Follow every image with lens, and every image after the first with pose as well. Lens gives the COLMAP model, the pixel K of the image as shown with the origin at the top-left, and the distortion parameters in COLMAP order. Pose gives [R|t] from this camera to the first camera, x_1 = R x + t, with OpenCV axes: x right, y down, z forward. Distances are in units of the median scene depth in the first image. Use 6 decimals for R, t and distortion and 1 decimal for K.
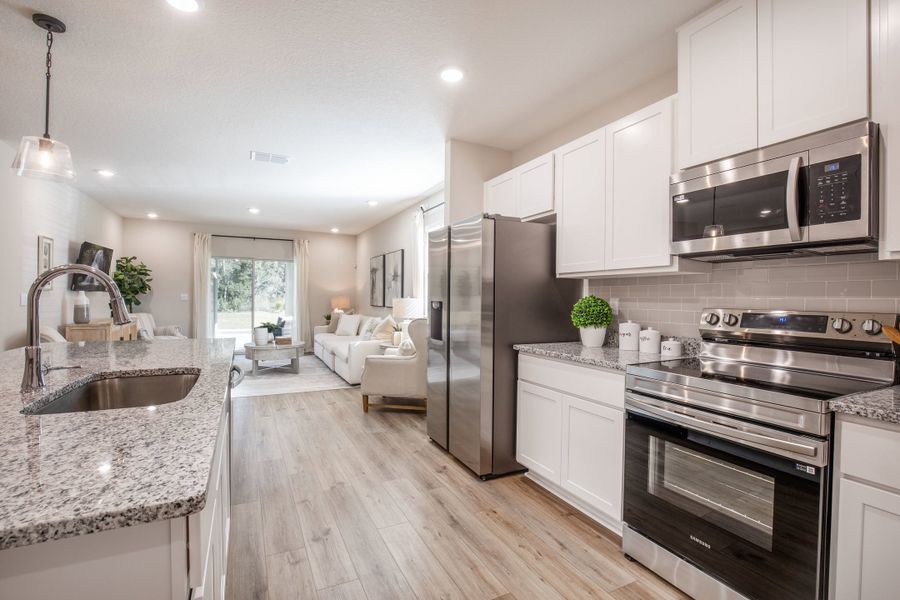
lens RADIAL K [[414.6, 0, 454.4], [0, 414.6, 303.7], [0, 0, 1]] dist [-0.029612, 0.000239]
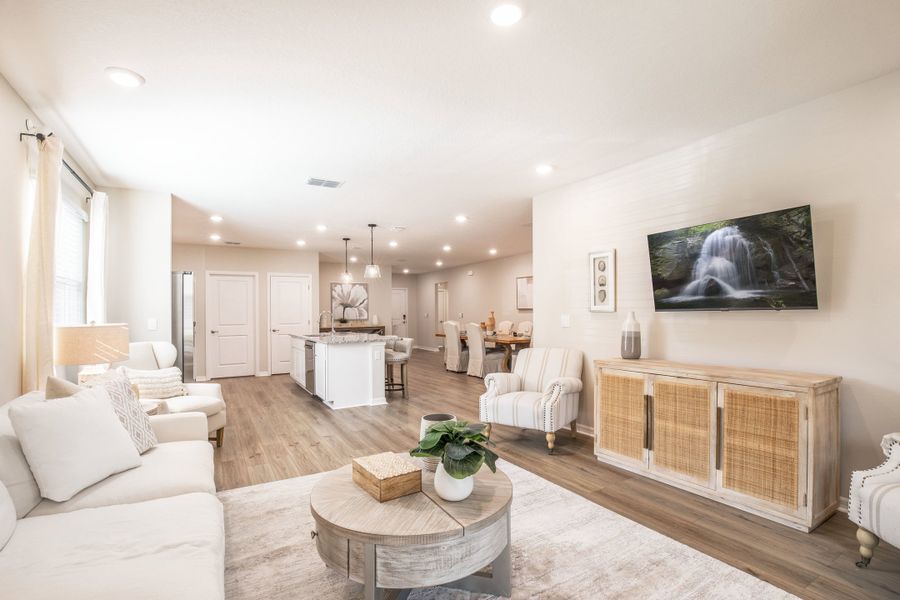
lens RADIAL K [[414.6, 0, 454.4], [0, 414.6, 303.7], [0, 0, 1]] dist [-0.029612, 0.000239]
pose [[-0.997090, -0.002294, -0.076205, -0.398601], [-0.001707, 0.999968, -0.007779, -0.027378], [0.076221, -0.007626, -0.997062, 1.172187]]
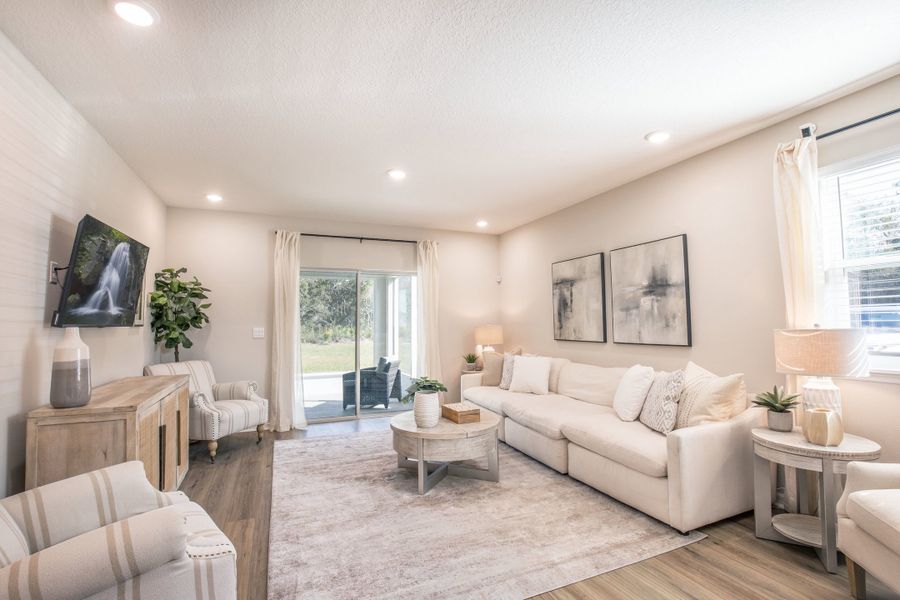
lens RADIAL K [[414.6, 0, 454.4], [0, 414.6, 303.7], [0, 0, 1]] dist [-0.029612, 0.000239]
pose [[0.997769, -0.024520, -0.062099, -0.351496], [0.020553, 0.997755, -0.063731, -0.014882], [0.063523, 0.062313, 0.996033, 0.426214]]
